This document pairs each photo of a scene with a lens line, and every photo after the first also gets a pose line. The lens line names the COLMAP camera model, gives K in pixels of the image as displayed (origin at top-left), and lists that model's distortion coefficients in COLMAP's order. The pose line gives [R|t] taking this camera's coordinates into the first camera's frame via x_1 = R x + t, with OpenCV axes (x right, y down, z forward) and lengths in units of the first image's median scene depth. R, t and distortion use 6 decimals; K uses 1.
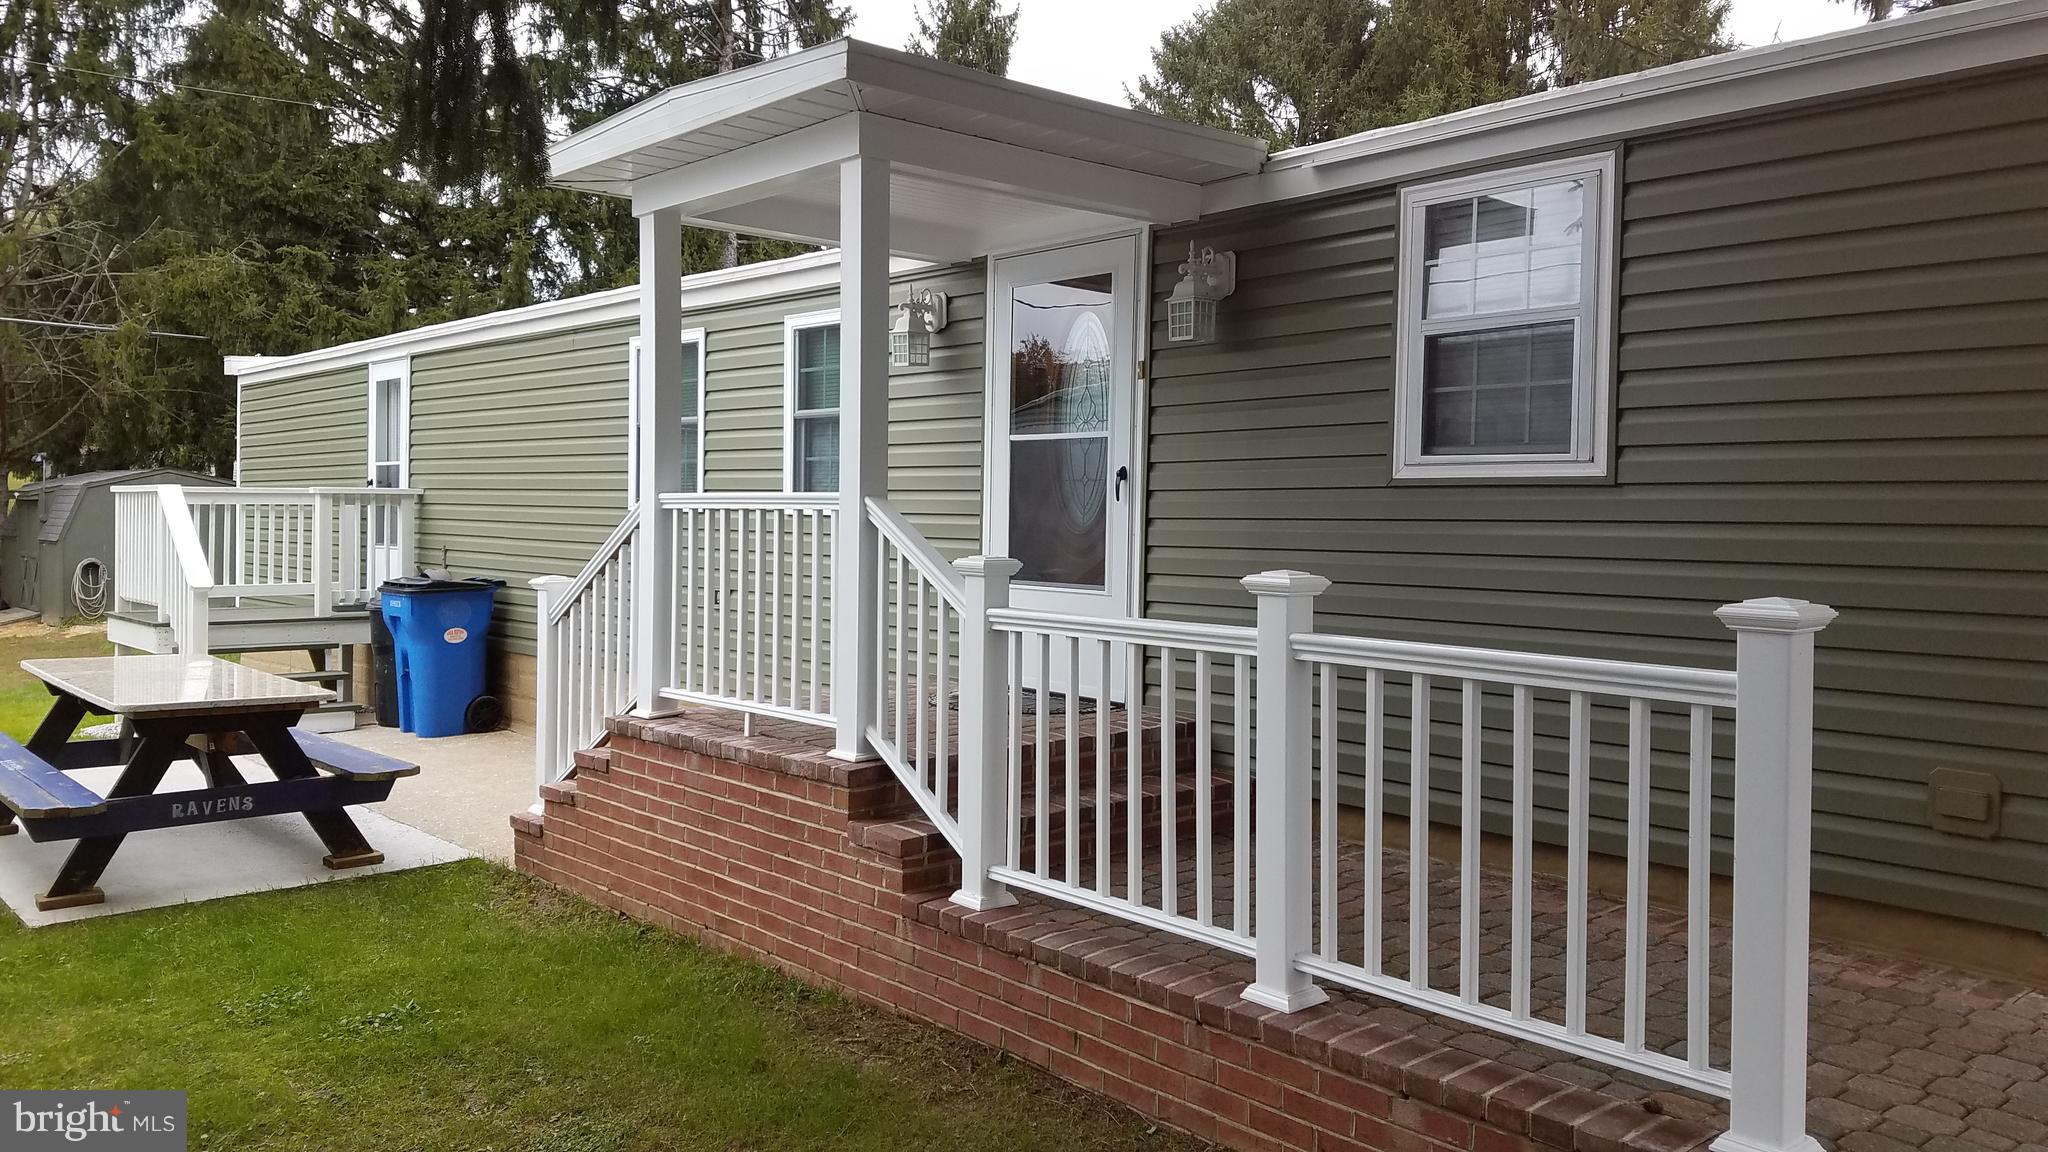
lens RADIAL K [[1554.2, 0, 1051.6], [0, 1554.2, 538.8], [0, 0, 1]] dist [0.251643, -0.436050]
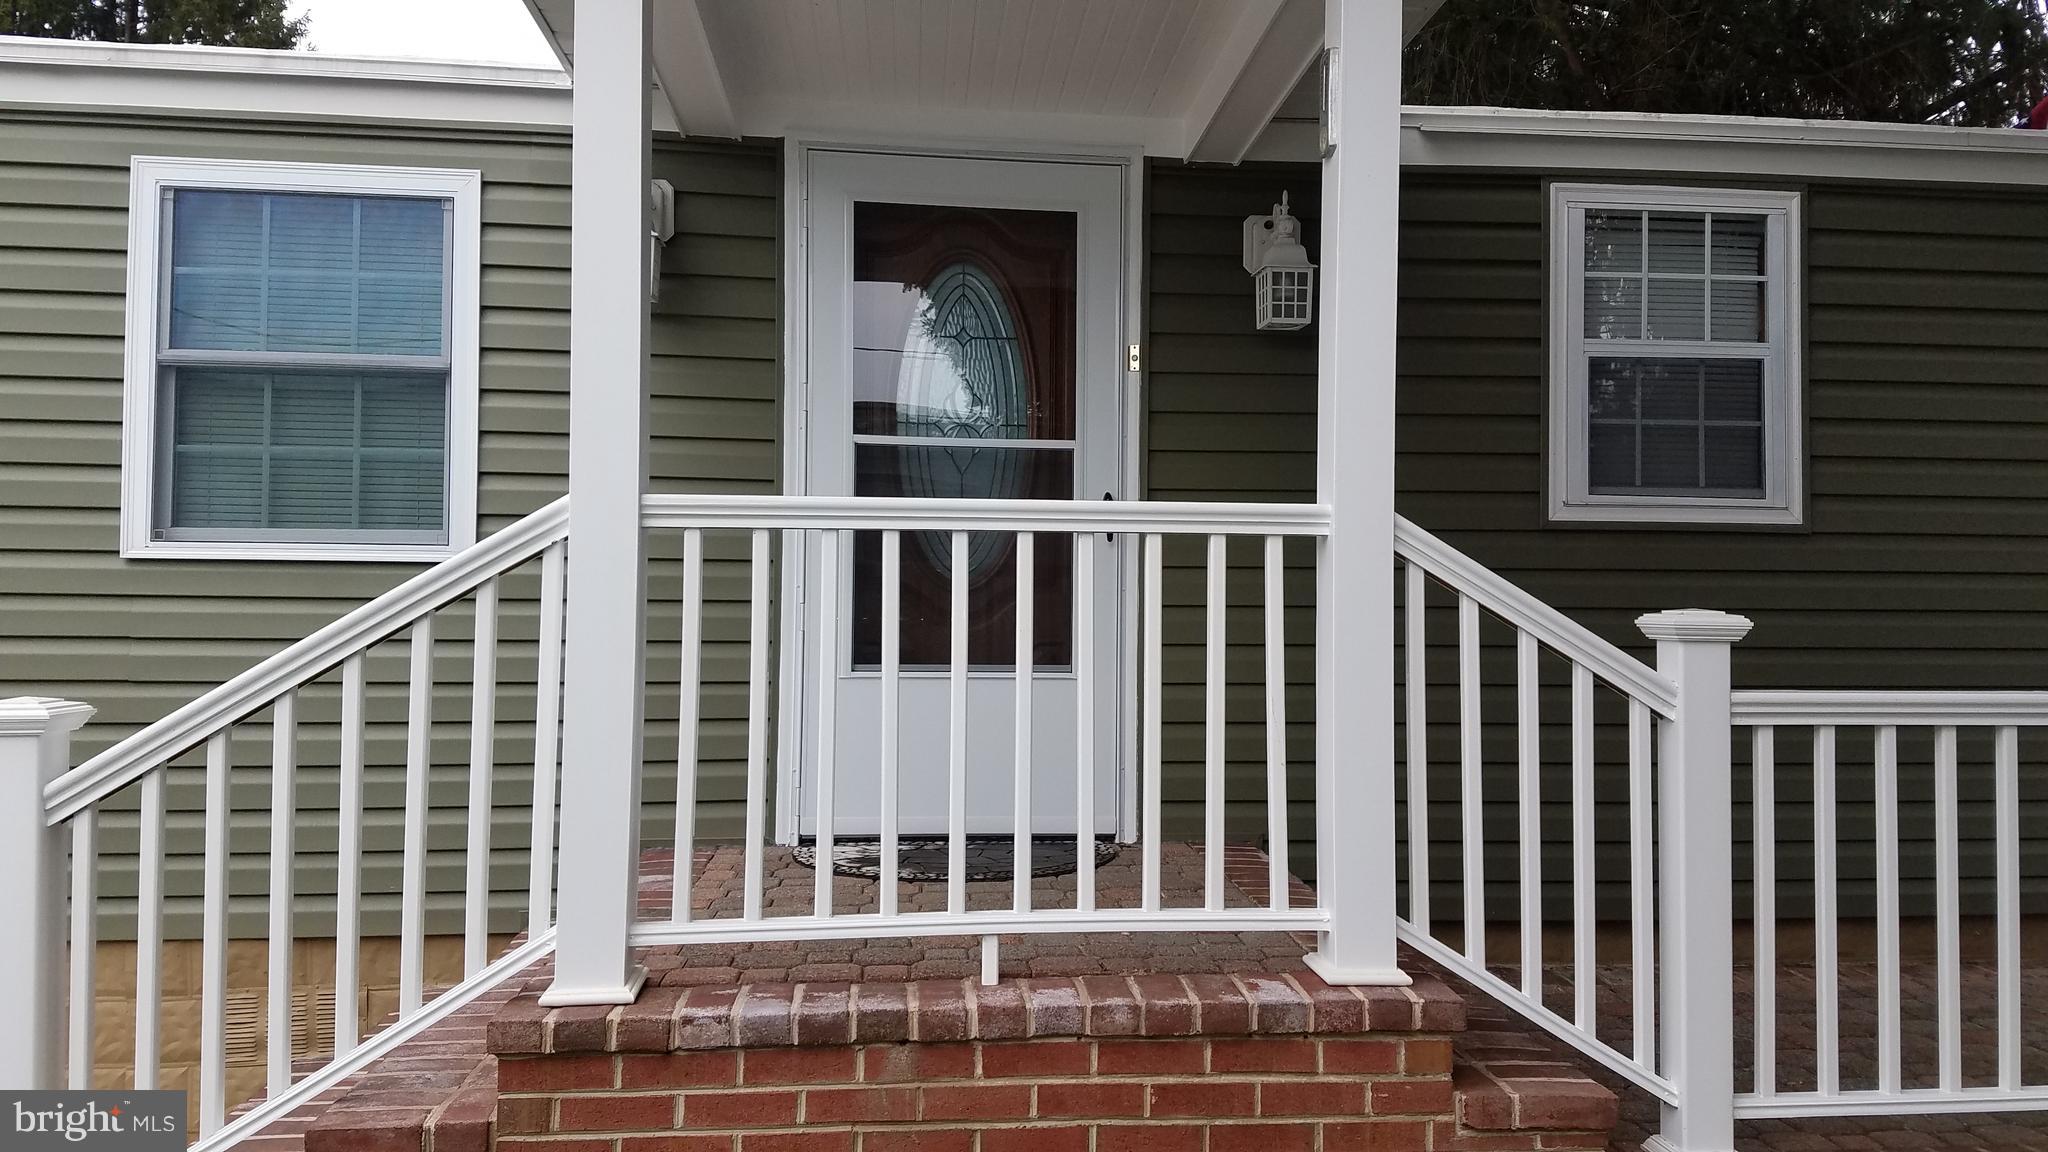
lens RADIAL K [[1536.1, 0, 1024.0], [0, 1536.1, 576.0], [0, 0, 1]] dist [0.077228, -0.000108]
pose [[0.577565, 0.012436, 0.816250, -0.638201], [0.012413, 0.999635, -0.024014, 0.008190], [-0.816251, 0.024001, 0.577199, 0.763357]]
